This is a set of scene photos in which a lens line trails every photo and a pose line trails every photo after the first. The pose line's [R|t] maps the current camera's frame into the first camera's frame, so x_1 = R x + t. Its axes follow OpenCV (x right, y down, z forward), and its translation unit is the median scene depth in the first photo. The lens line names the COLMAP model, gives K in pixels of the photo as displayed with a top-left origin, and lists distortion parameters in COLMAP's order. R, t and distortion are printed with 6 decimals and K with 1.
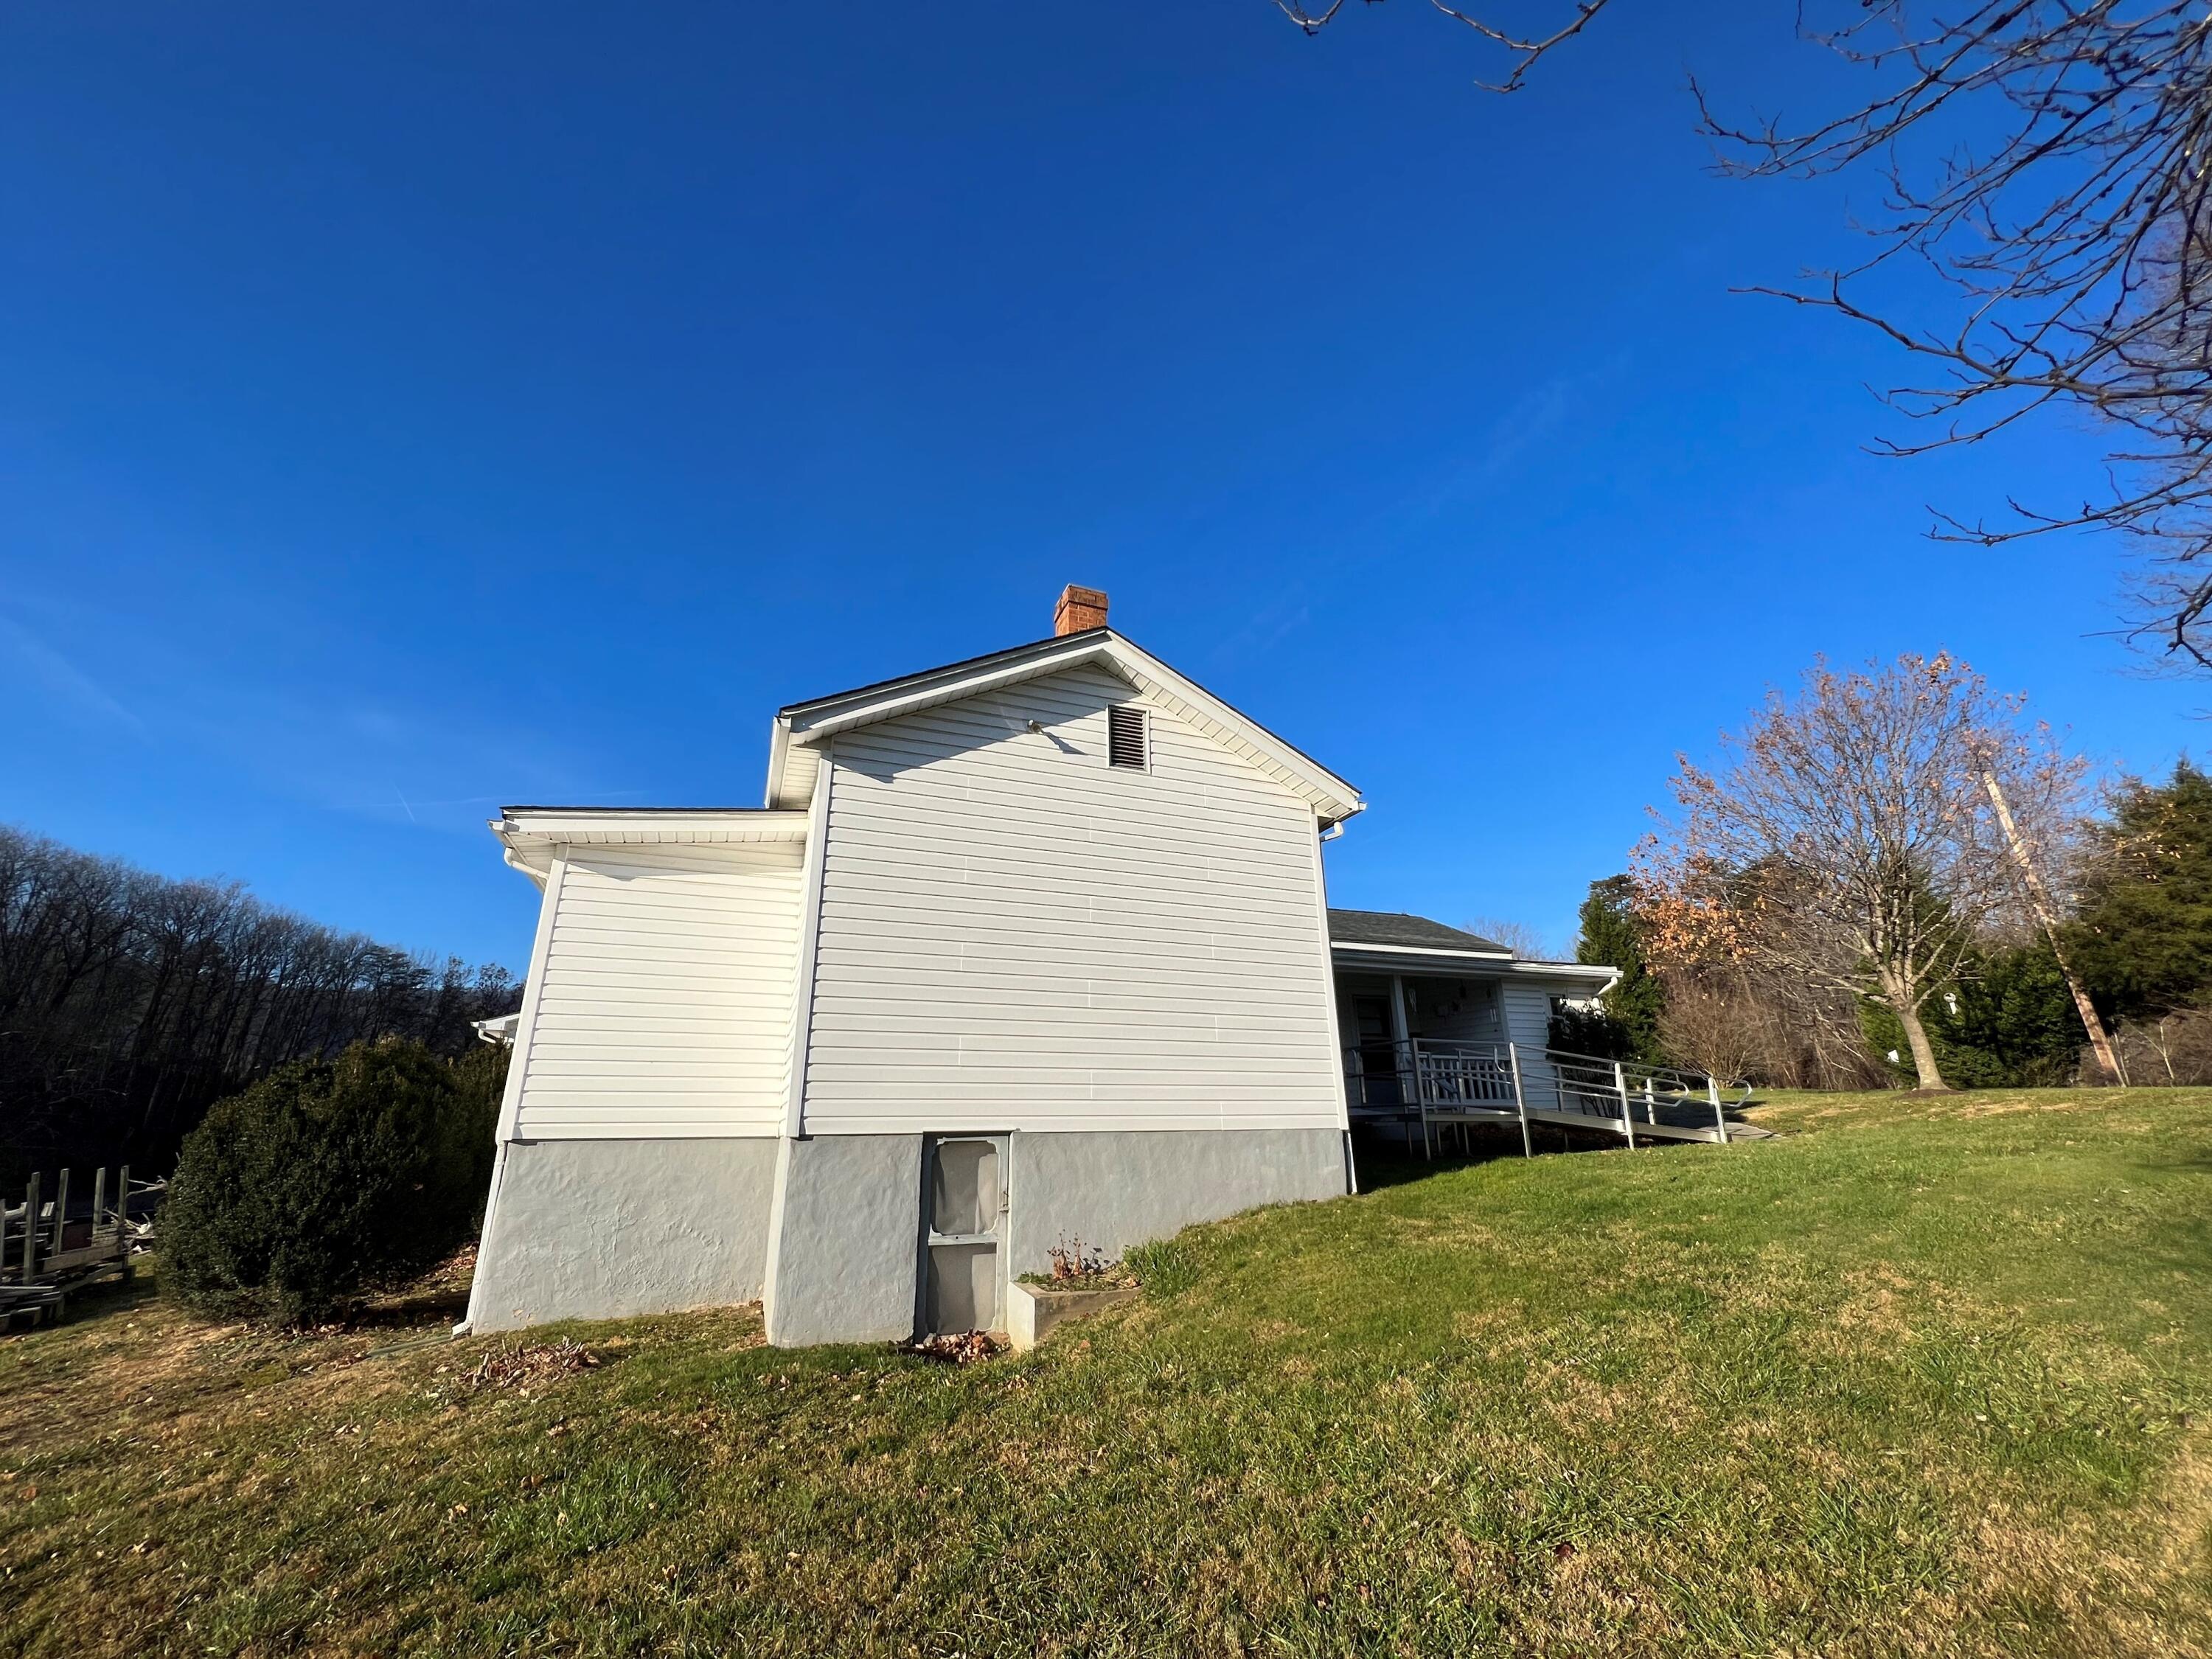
lens RADIAL K [[868.5, 0, 1121.3], [0, 868.5, 832.1], [0, 0, 1]] dist [-0.001247, -0.000324]
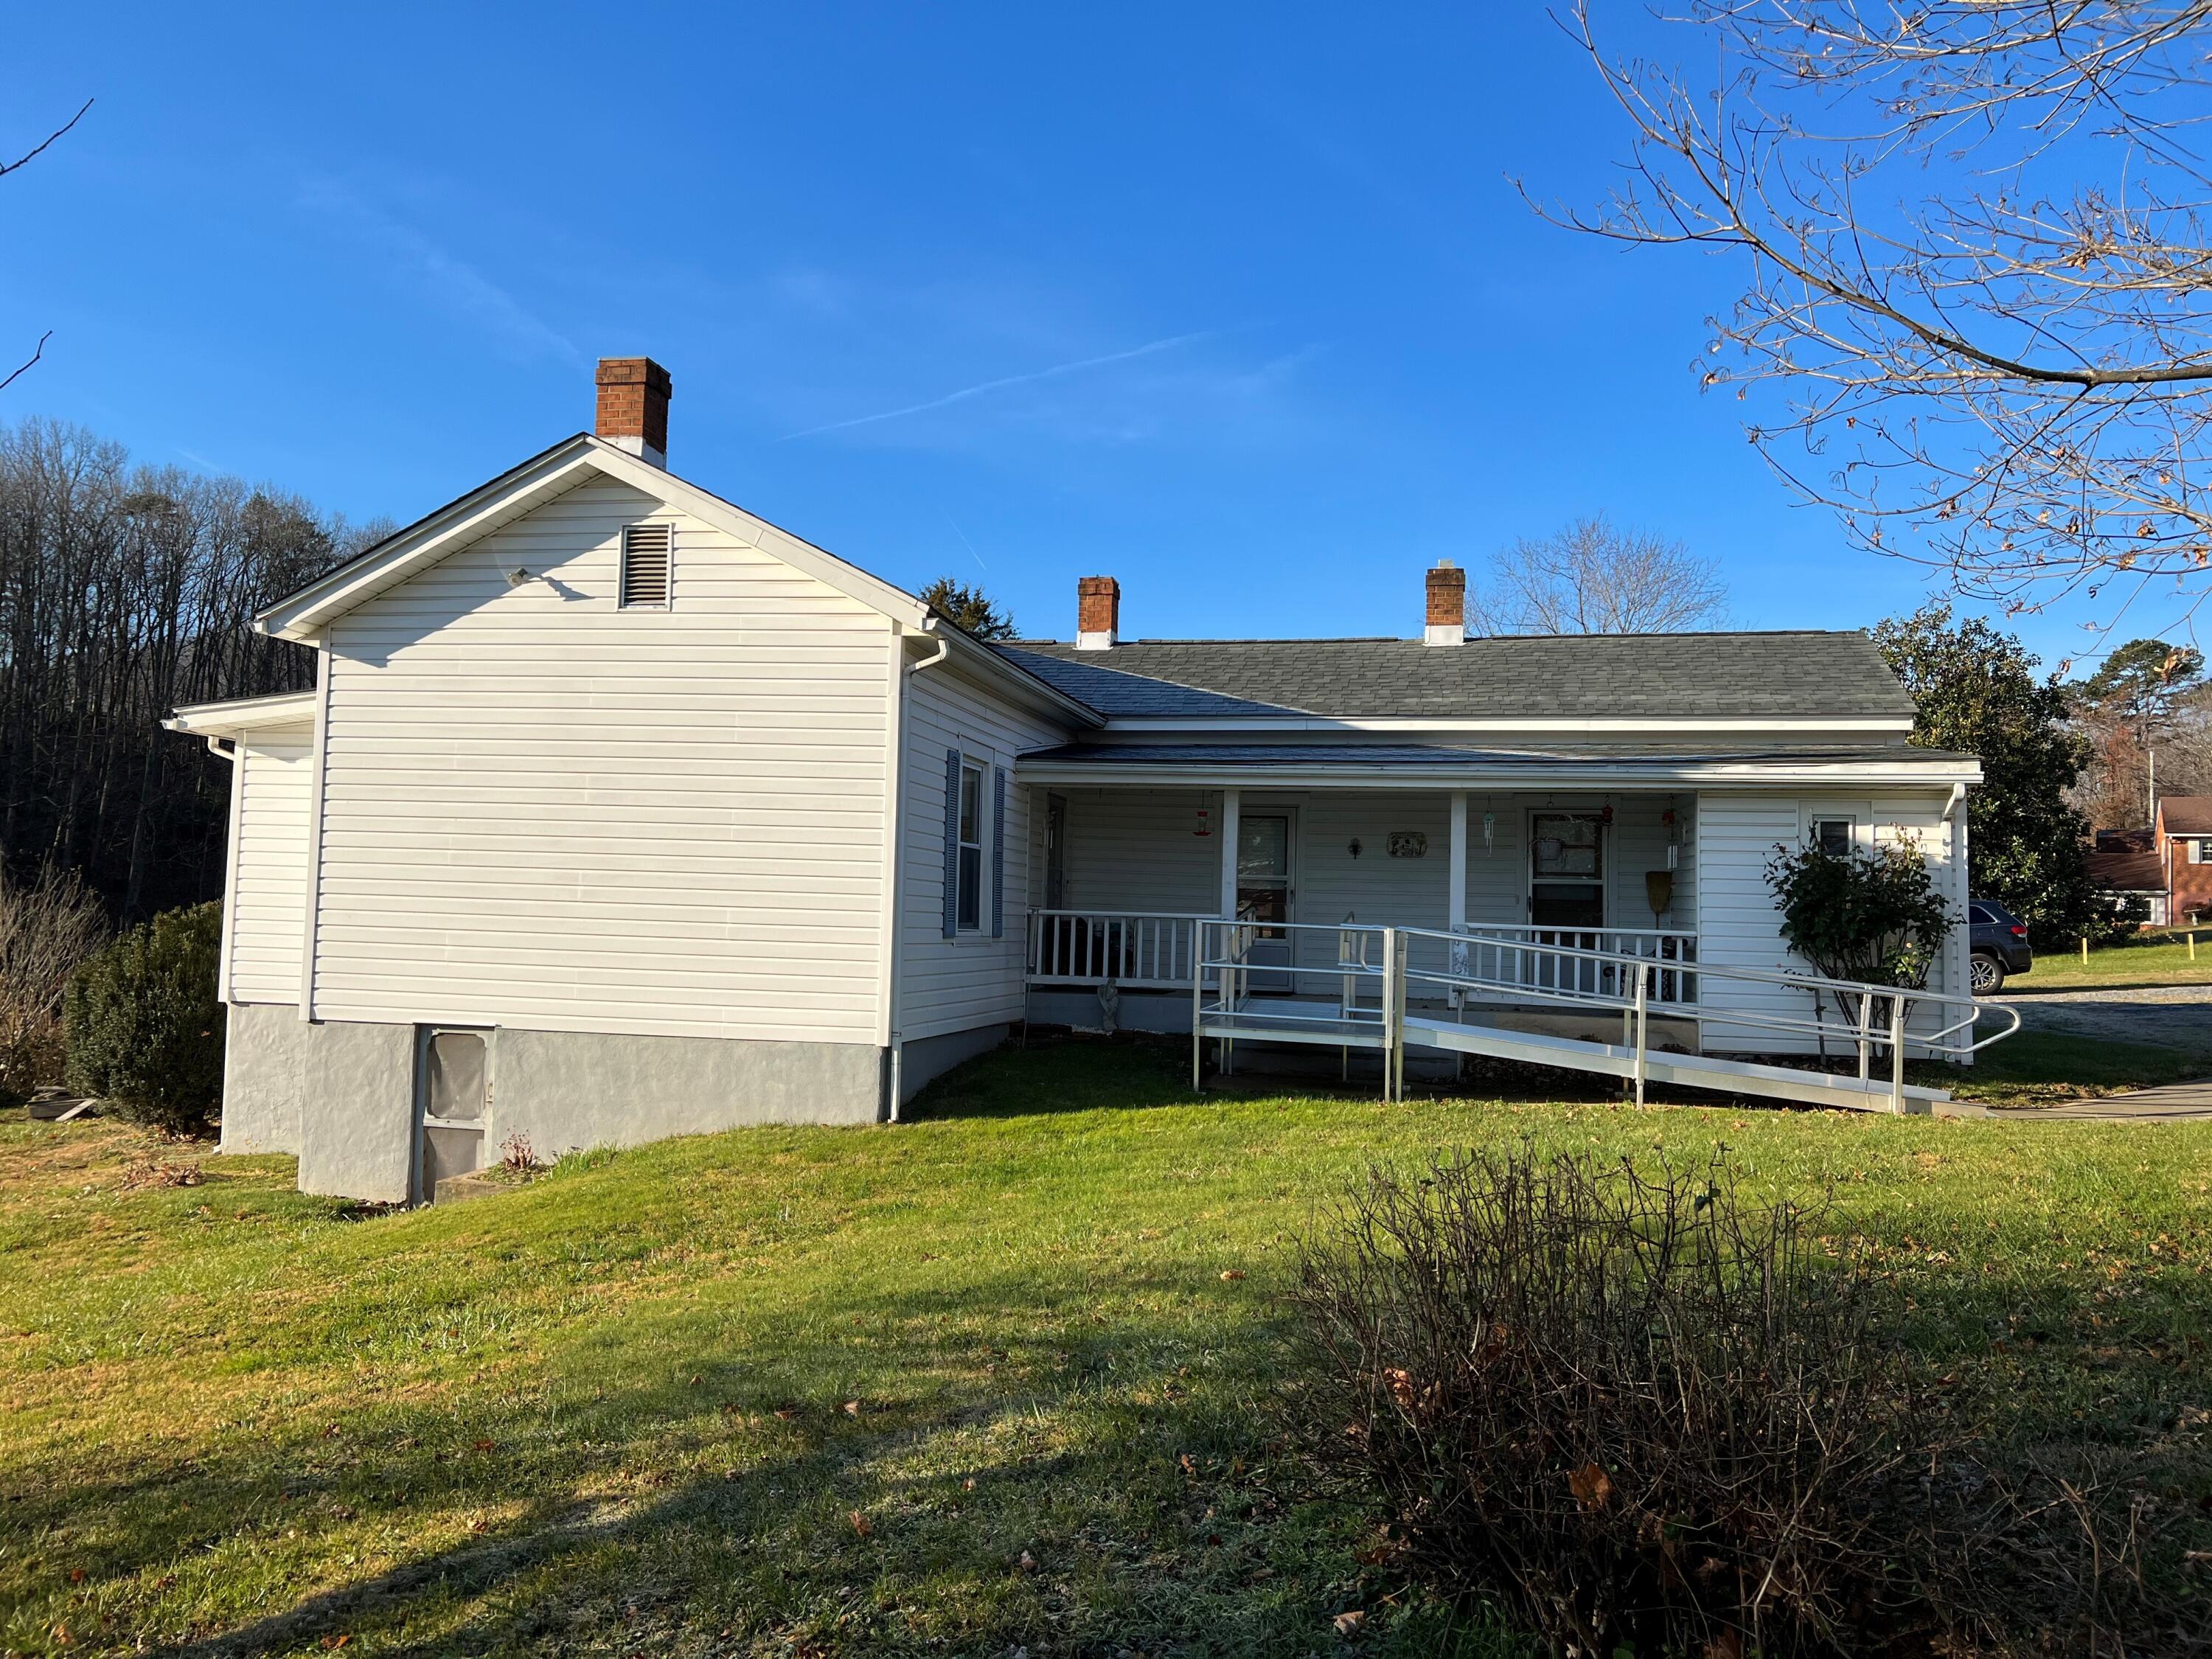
lens RADIAL K [[1669.7, 0, 1117.1], [0, 1669.7, 824.4], [0, 0, 1]] dist [0.075383, -0.033866]
pose [[0.822070, 0.008533, -0.569323, 1.486063], [0.145386, 0.963598, 0.224372, -0.195042], [0.550513, -0.267221, 0.790904, -0.059449]]
